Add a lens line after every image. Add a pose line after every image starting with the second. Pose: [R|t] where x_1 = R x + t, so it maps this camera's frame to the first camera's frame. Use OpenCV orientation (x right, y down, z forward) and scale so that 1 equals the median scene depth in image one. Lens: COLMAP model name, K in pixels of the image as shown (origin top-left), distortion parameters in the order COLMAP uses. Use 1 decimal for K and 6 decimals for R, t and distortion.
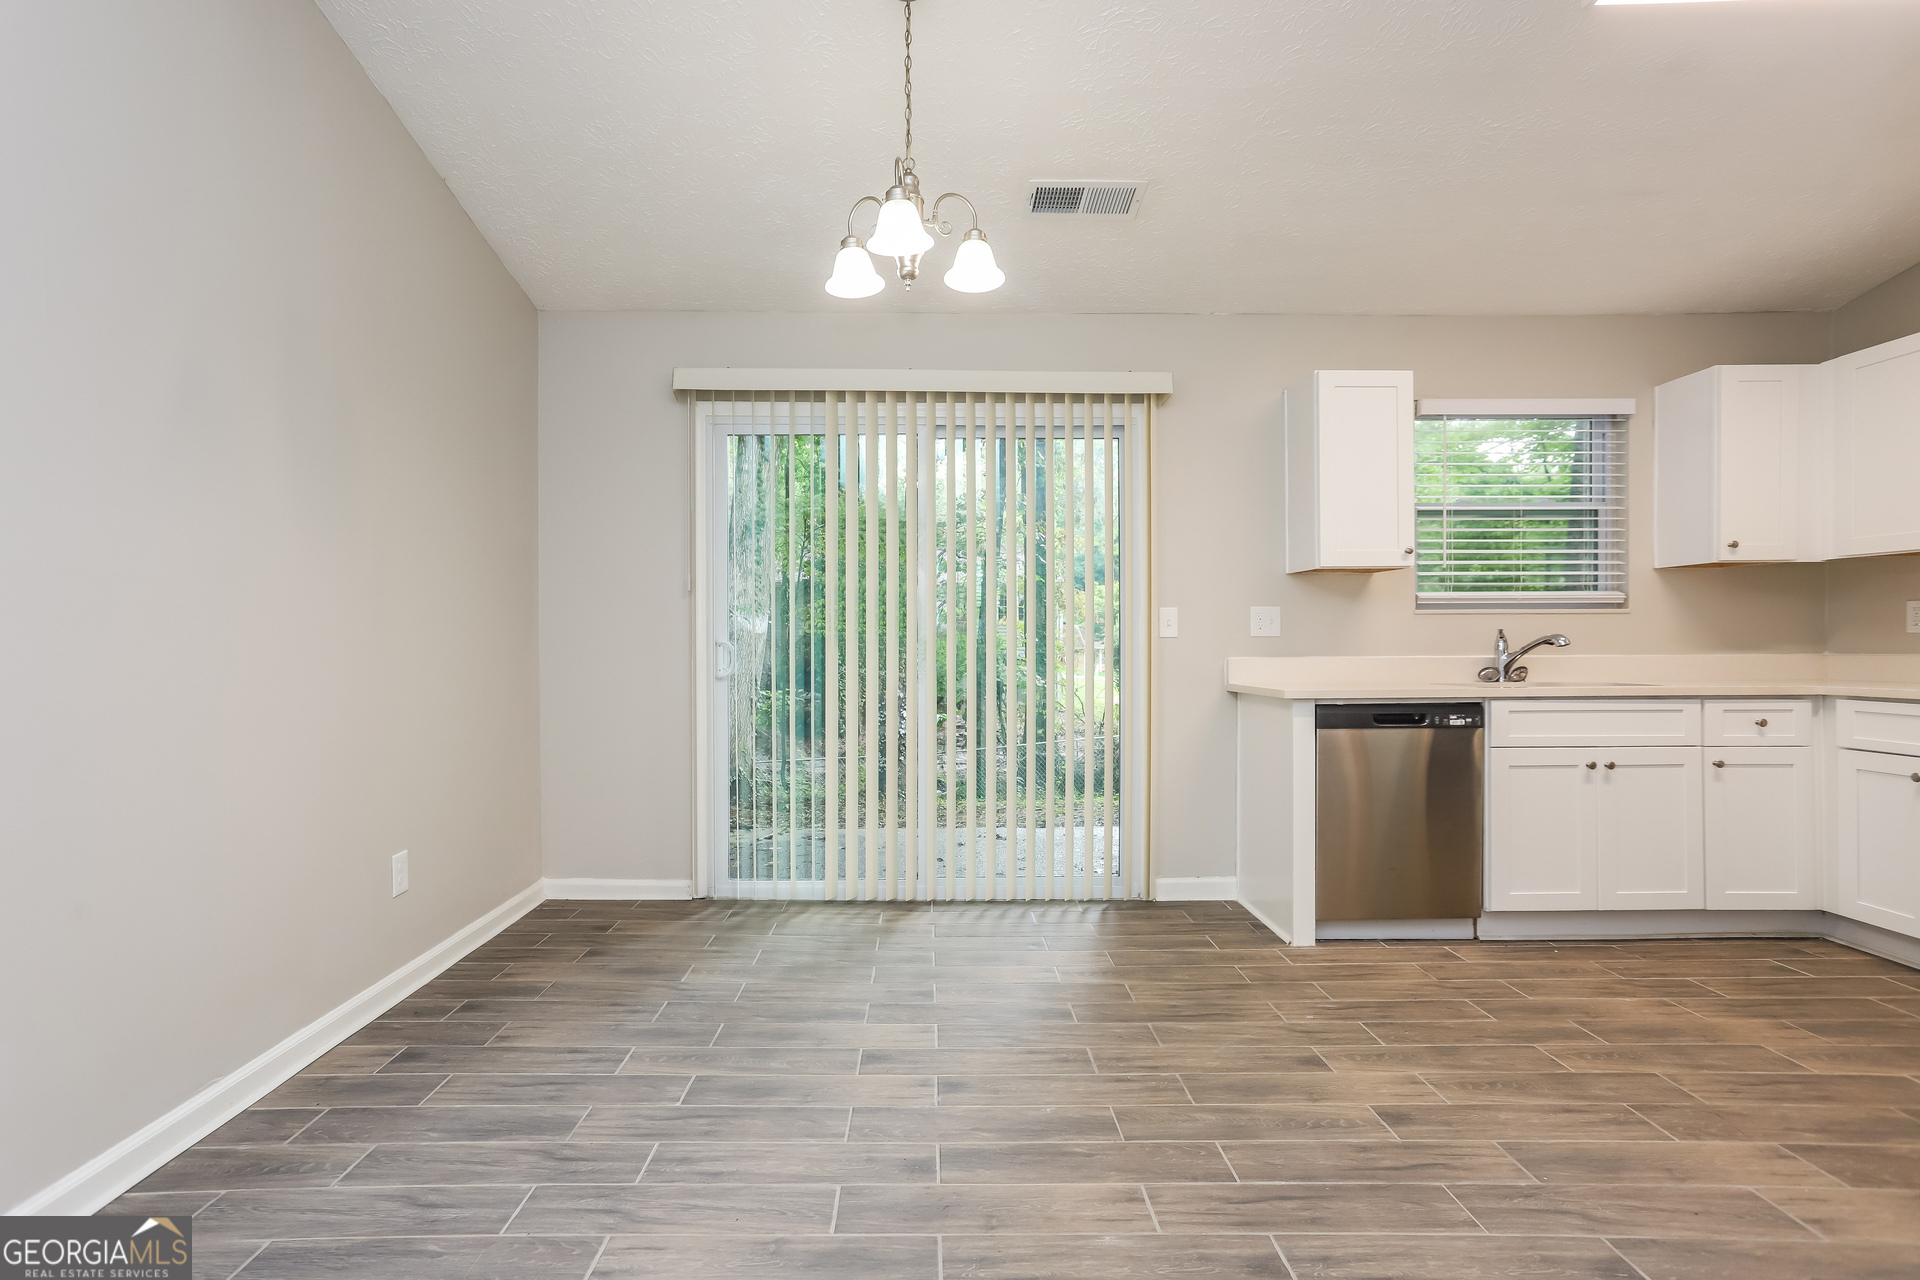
lens RADIAL K [[944.8, 0, 921.4], [0, 944.8, 643.4], [0, 0, 1]] dist [-0.034010, 0.018661]
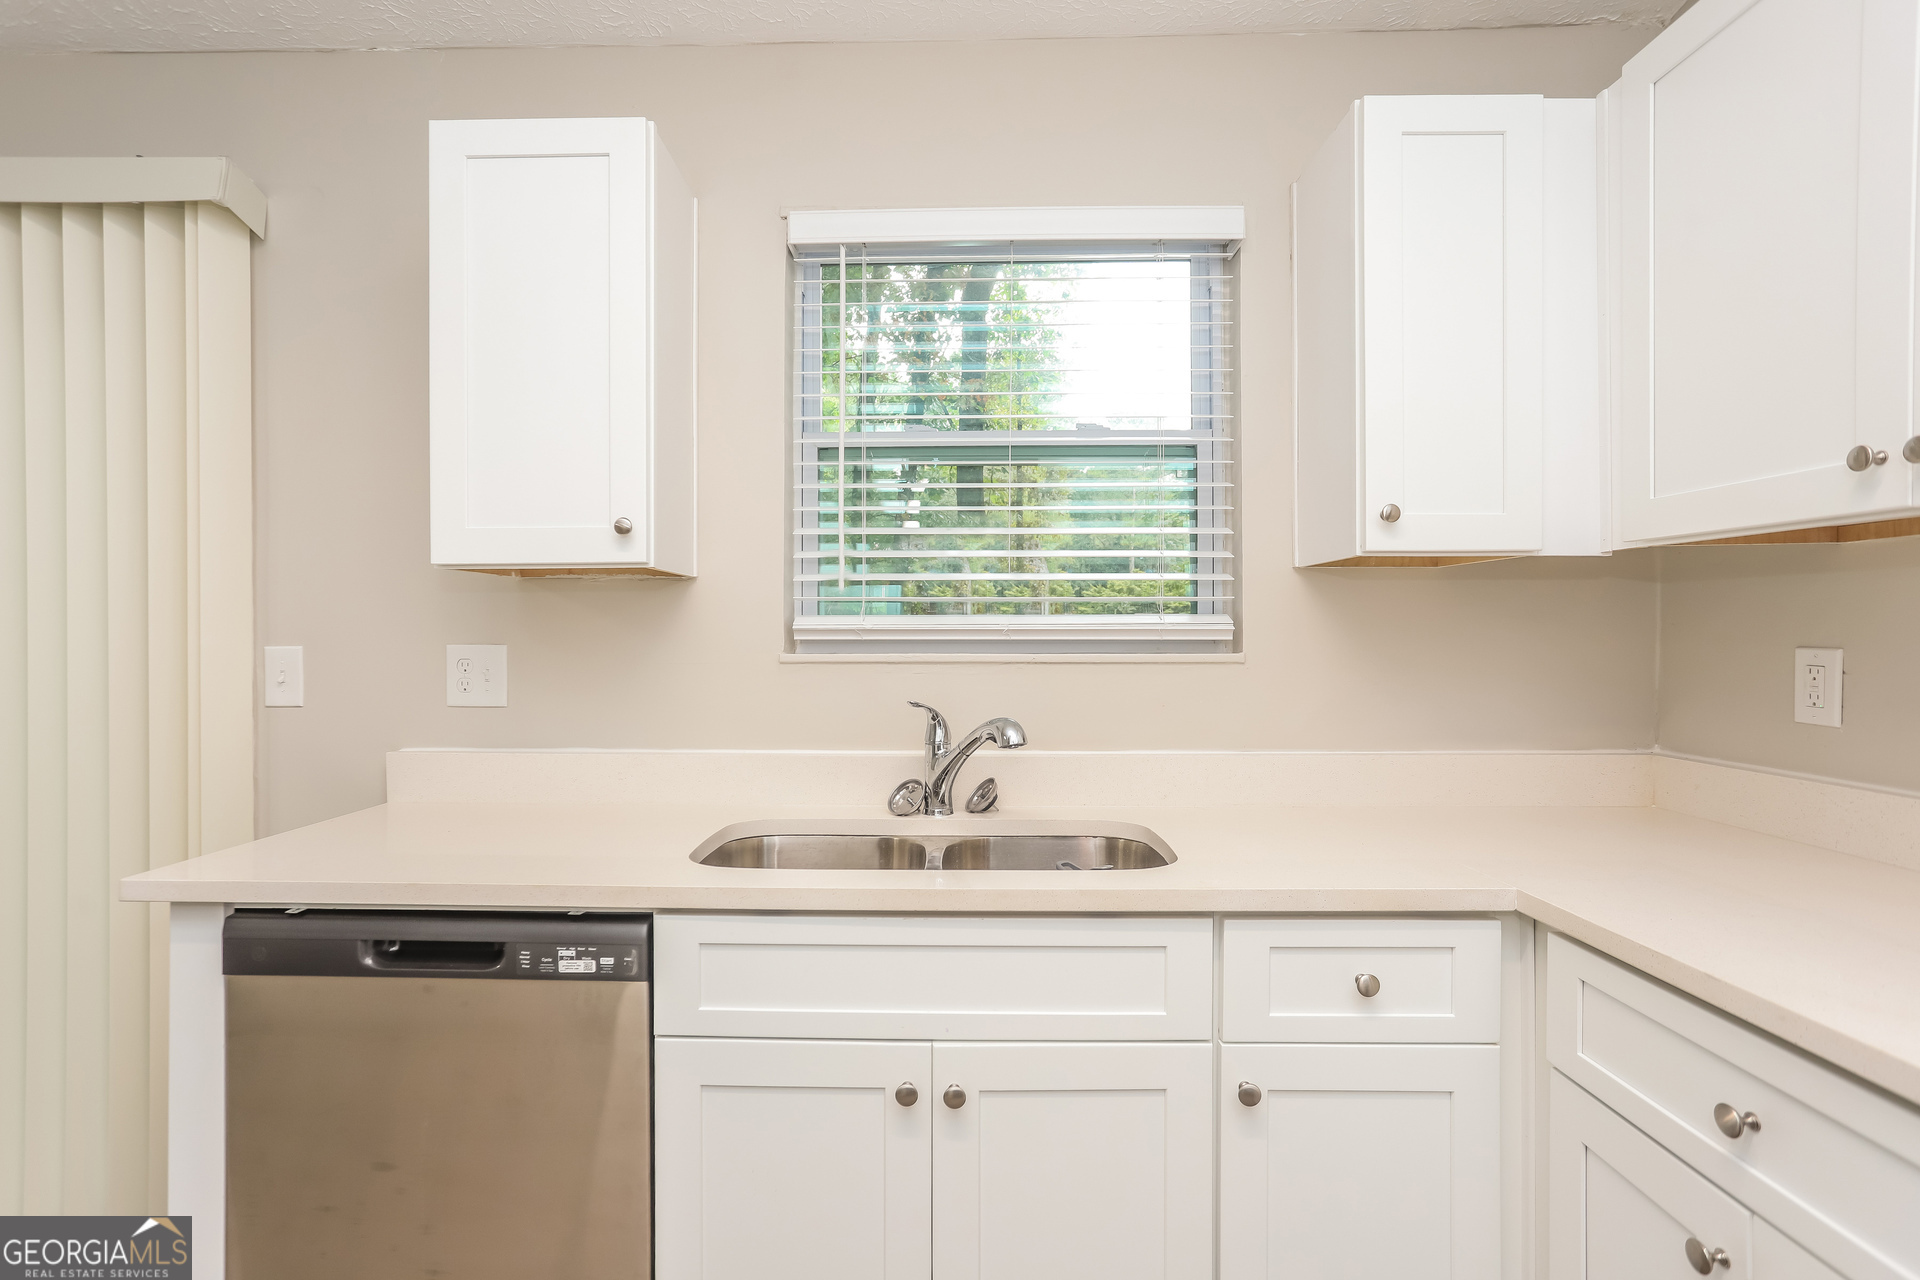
lens RADIAL K [[957.0, 0, 960.0], [0, 957.0, 640.0], [0, 0, 1]] dist [-0.052712, 0.019987]
pose [[0.999899, 0.006358, -0.012673, 0.733567], [-0.006318, 0.999975, 0.003211, -0.052645], [0.012693, -0.003130, 0.999915, 0.611650]]
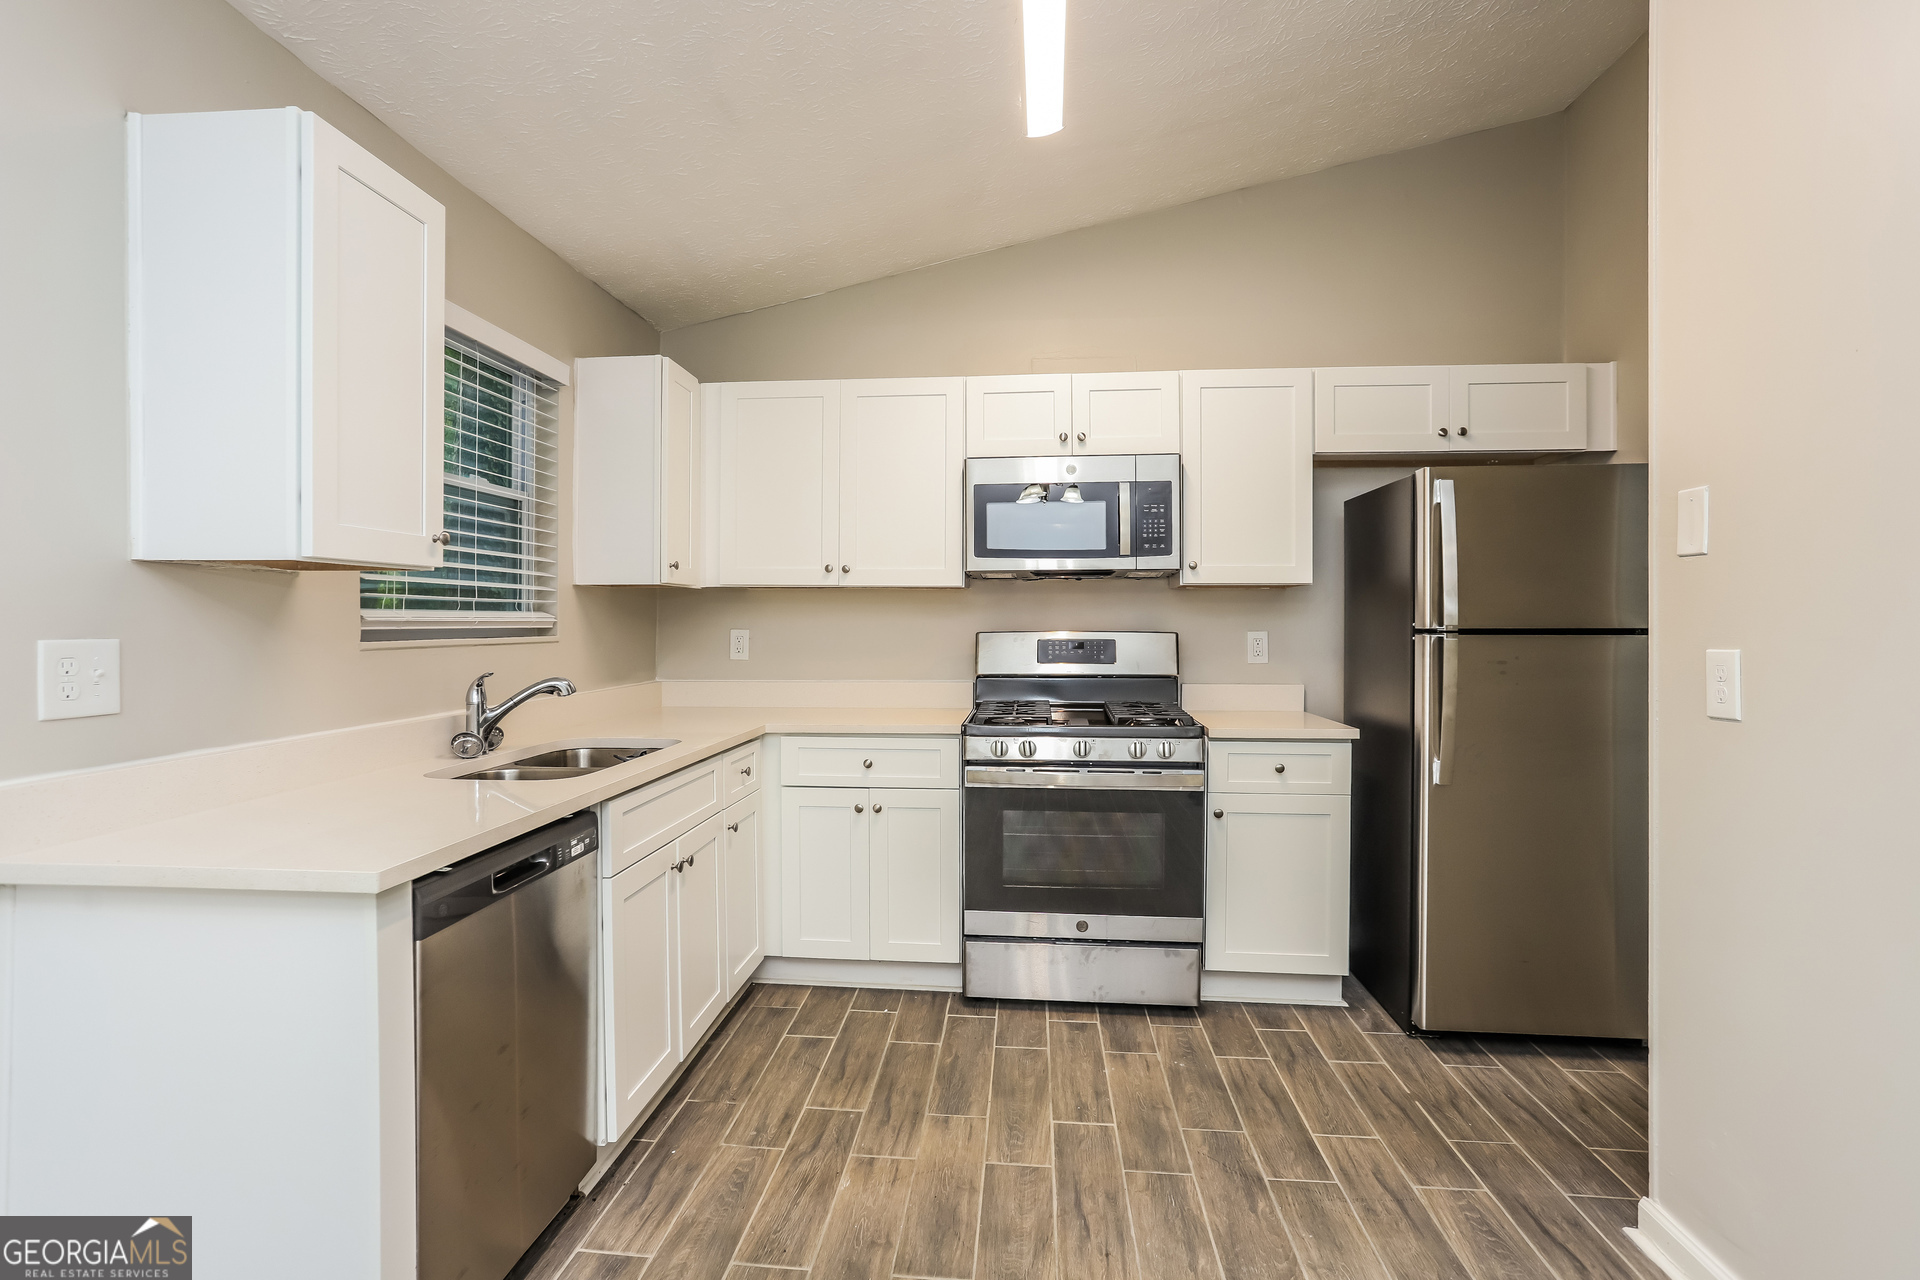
lens RADIAL K [[944.8, 0, 921.4], [0, 944.8, 643.4], [0, 0, 1]] dist [-0.034010, 0.018661]
pose [[0.109418, -0.015210, 0.993879, 0.028162], [0.004425, 0.999880, 0.014815, -0.048747], [-0.993986, 0.002777, 0.109473, 0.727643]]
